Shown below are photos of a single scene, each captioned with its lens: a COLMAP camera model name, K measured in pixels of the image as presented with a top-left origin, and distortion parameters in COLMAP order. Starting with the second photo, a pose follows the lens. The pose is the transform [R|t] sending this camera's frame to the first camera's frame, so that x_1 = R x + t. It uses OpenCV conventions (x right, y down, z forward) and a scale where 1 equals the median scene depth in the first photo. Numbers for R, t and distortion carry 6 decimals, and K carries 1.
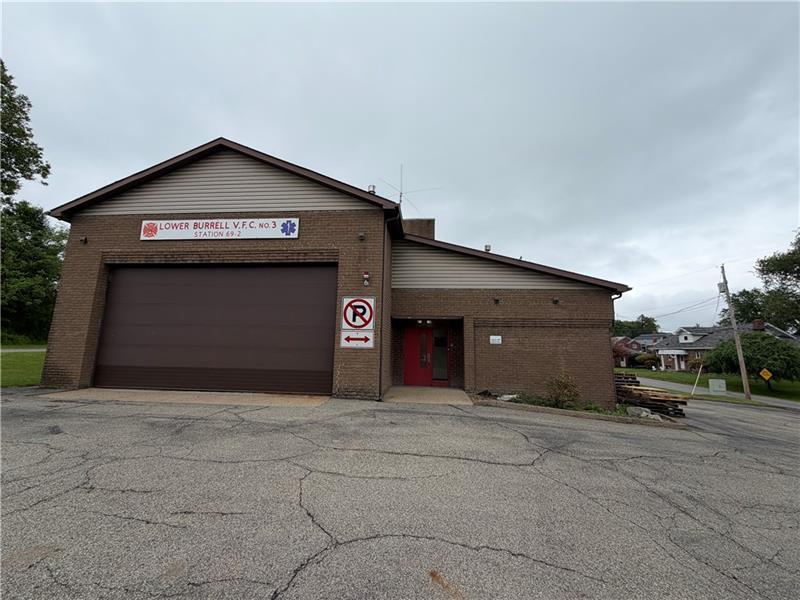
lens RADIAL K [[321.7, 0, 400.1], [0, 321.7, 300.2], [0, 0, 1]] dist [0.001240, -0.000382]
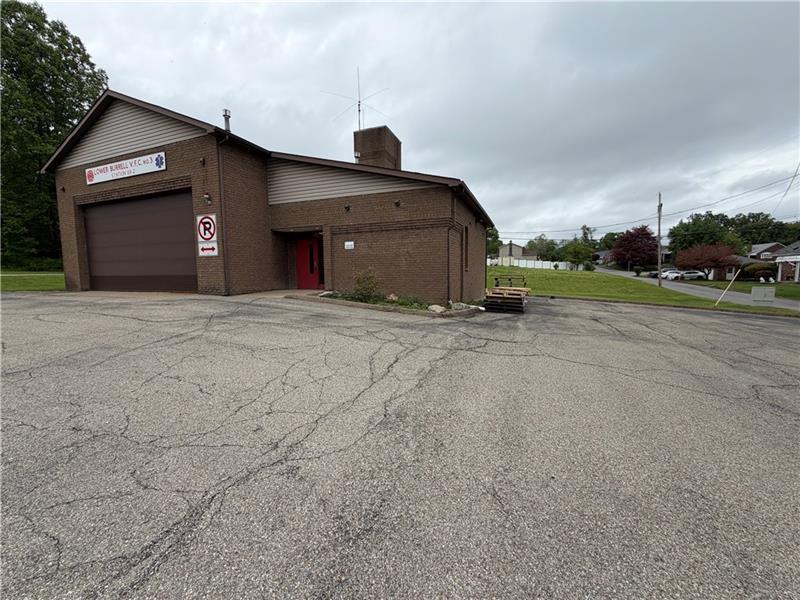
lens RADIAL K [[321.7, 0, 396.4], [0, 321.7, 299.4], [0, 0, 1]] dist [0.001240, -0.000382]
pose [[0.955743, -0.003838, -0.294177, 0.864283], [0.073327, 0.971467, 0.225555, 0.075280], [0.284918, -0.237144, 0.928754, -0.009003]]
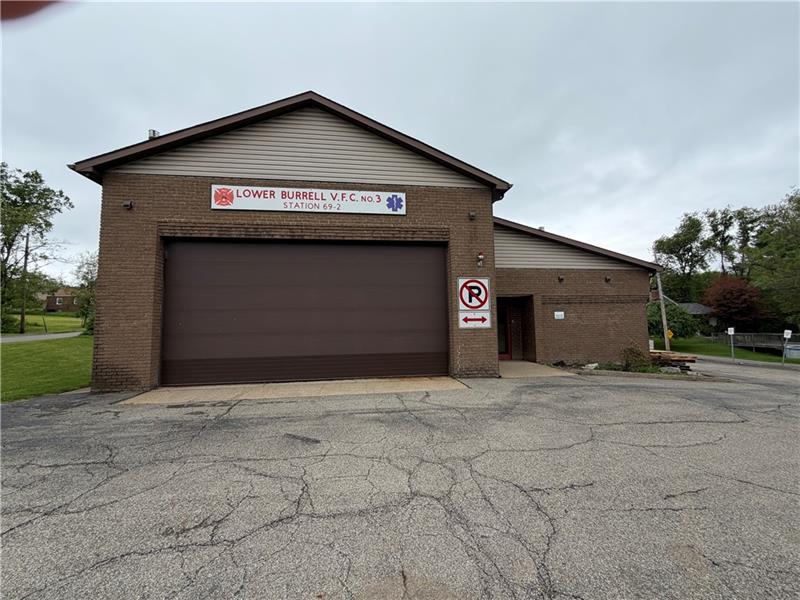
lens RADIAL K [[321.7, 0, 399.3], [0, 321.7, 300.3], [0, 0, 1]] dist [0.001240, -0.000382]
pose [[0.973863, -0.019202, 0.226321, -0.541676], [0.000429, 0.996574, 0.082704, -0.021134], [-0.227134, -0.080445, 0.970535, 0.070551]]
